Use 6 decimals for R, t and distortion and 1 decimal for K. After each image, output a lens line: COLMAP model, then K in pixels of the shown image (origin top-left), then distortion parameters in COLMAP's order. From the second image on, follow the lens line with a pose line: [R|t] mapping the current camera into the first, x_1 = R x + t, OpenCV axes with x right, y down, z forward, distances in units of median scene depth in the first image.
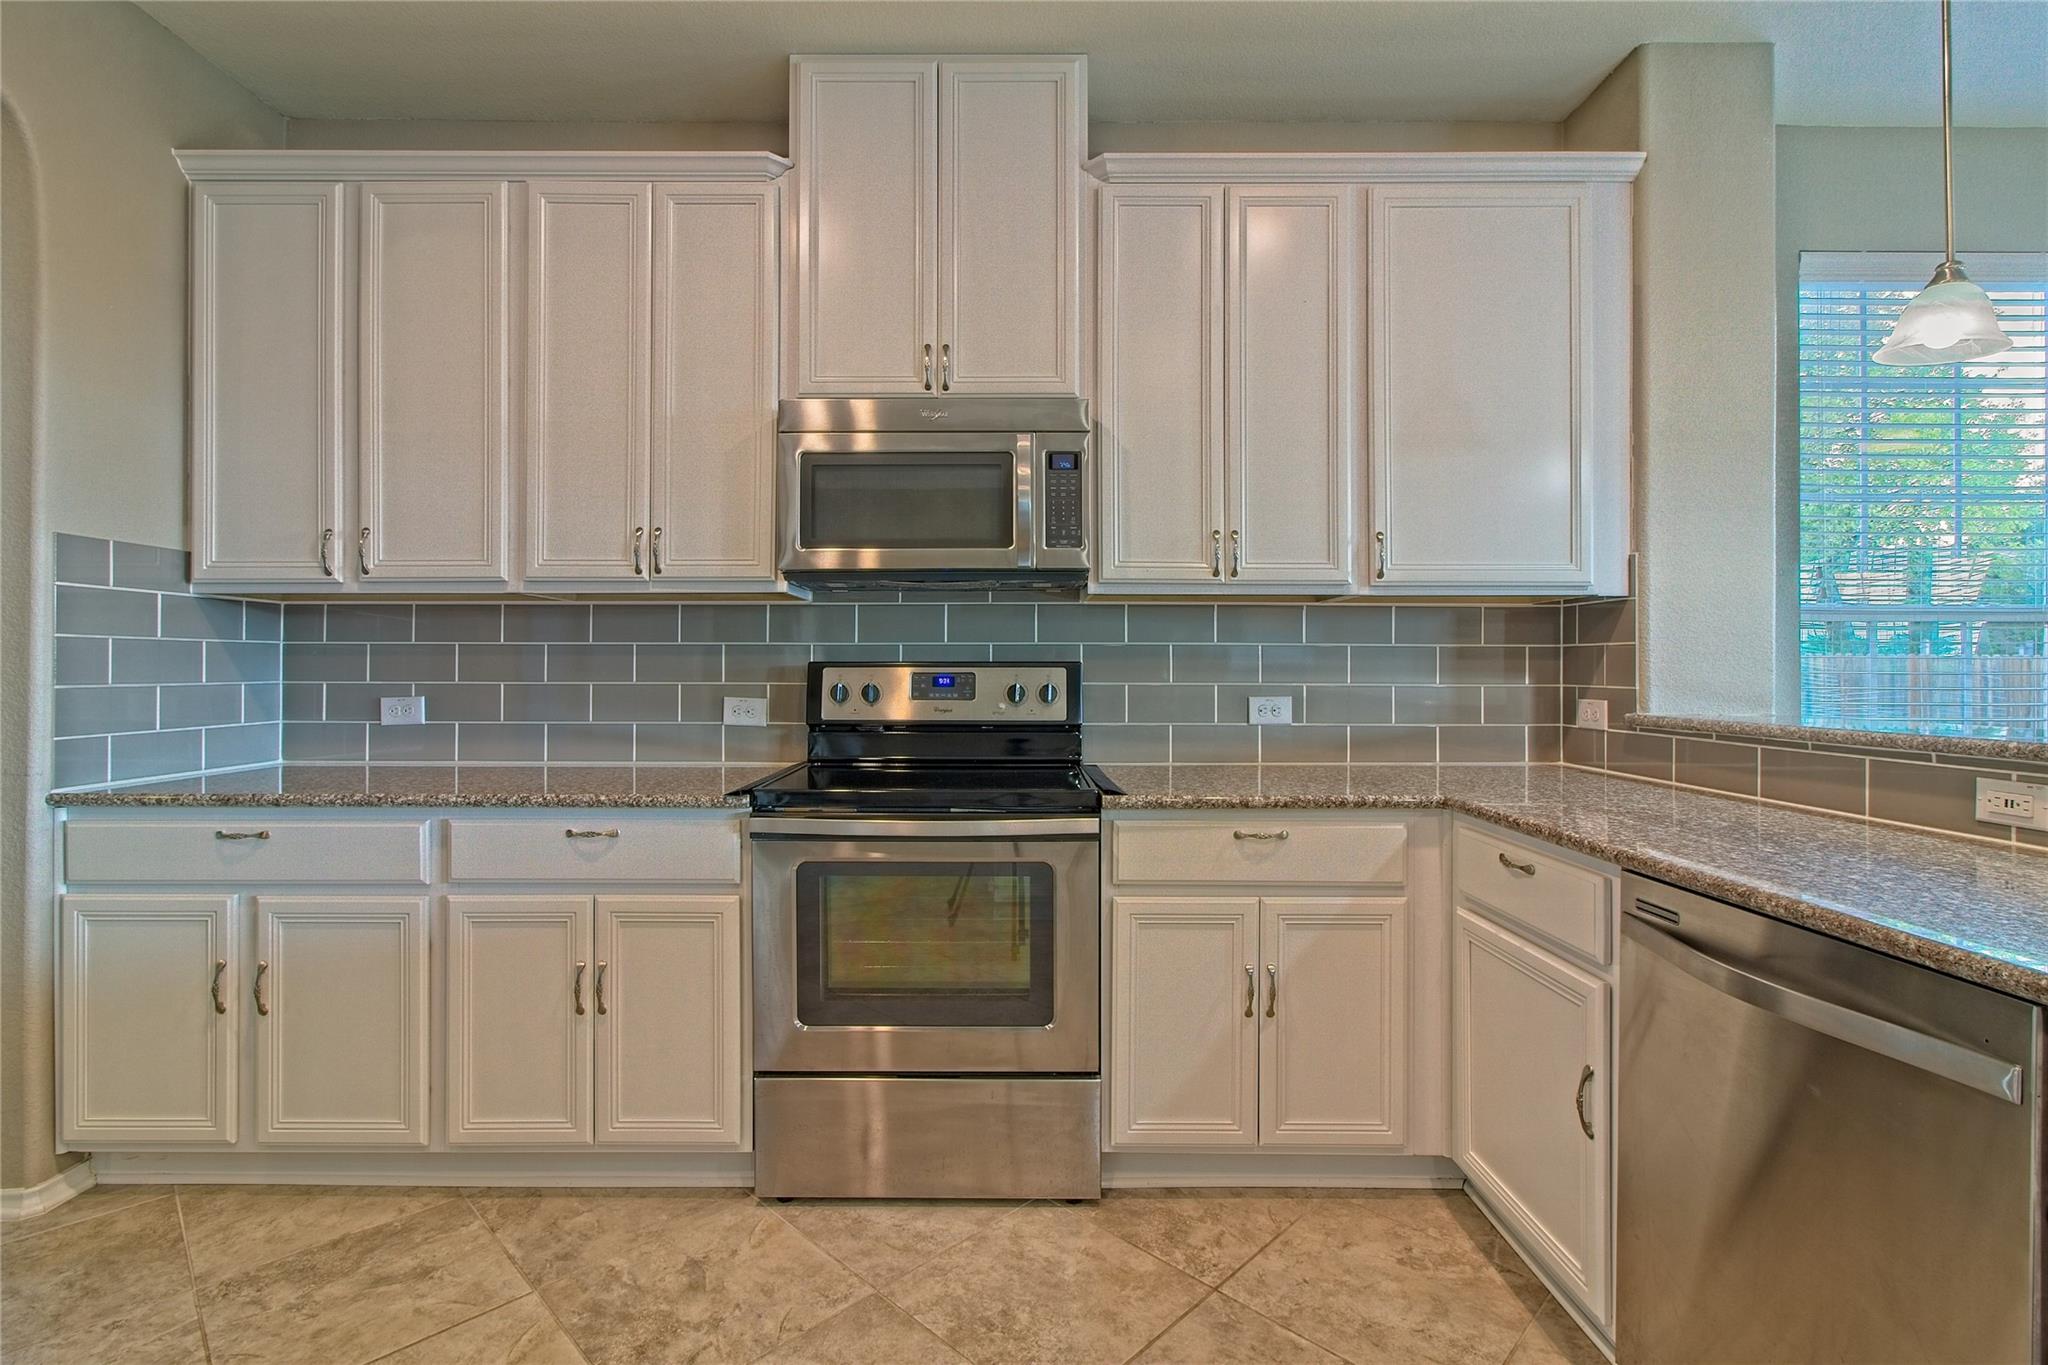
lens RADIAL K [[958.6, 0, 1005.3], [0, 958.6, 664.1], [0, 0, 1]] dist [-0.000715, 0.000815]
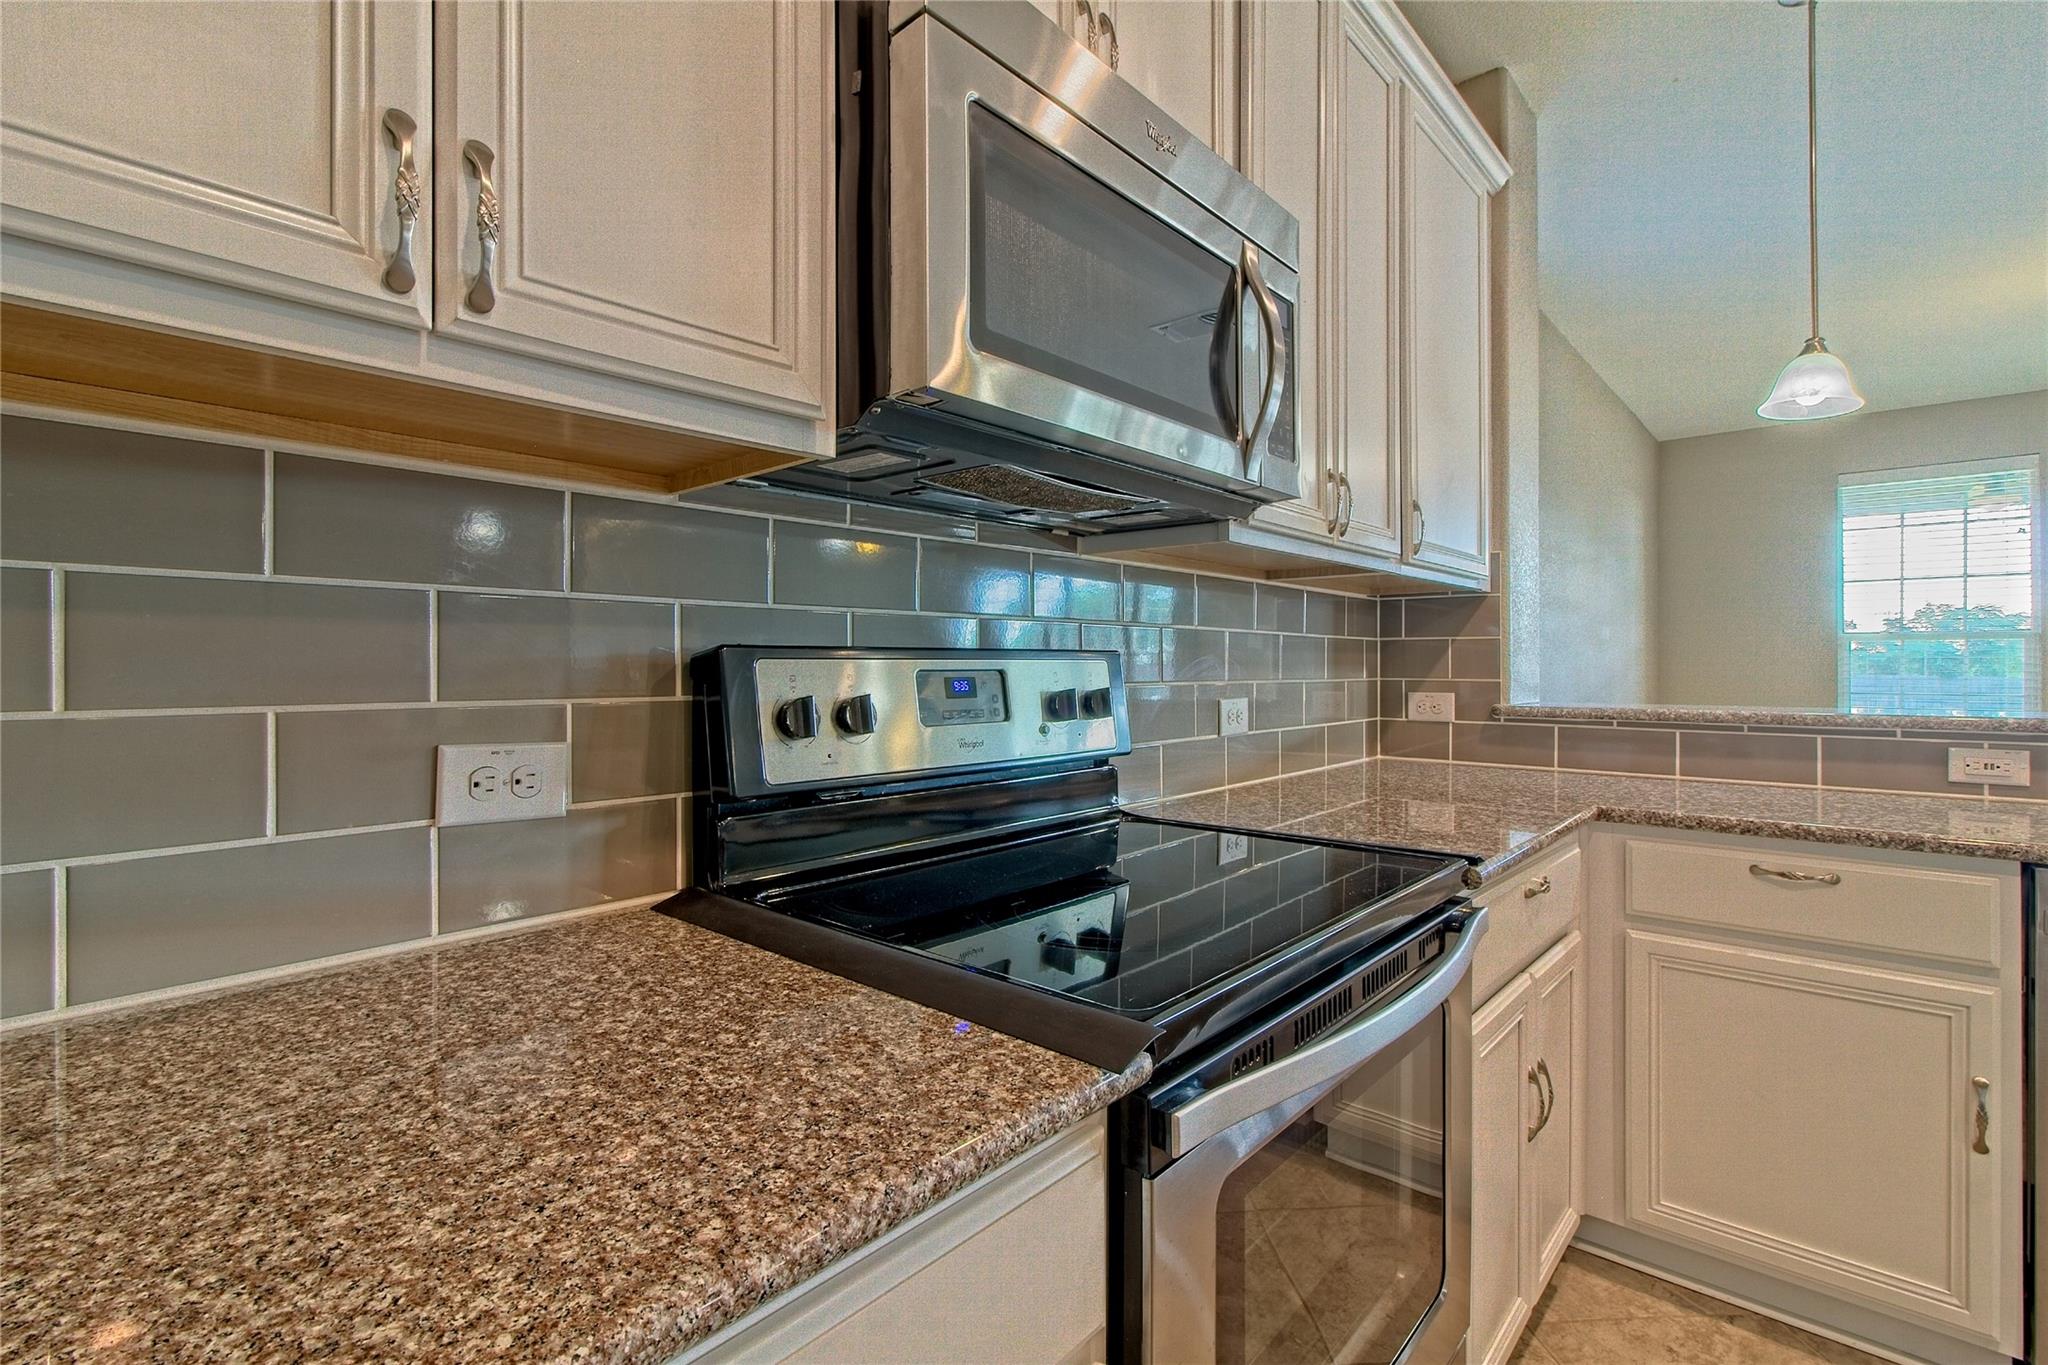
lens RADIAL K [[942.8, 0, 1024.1], [0, 942.8, 663.8], [0, 0, 1]] dist [-0.001913, 0.000644]
pose [[0.658839, -0.000790, 0.752284, -0.460539], [-0.002117, 0.999994, 0.002905, 0.004608], [-0.752281, -0.003506, 0.658833, 0.706369]]
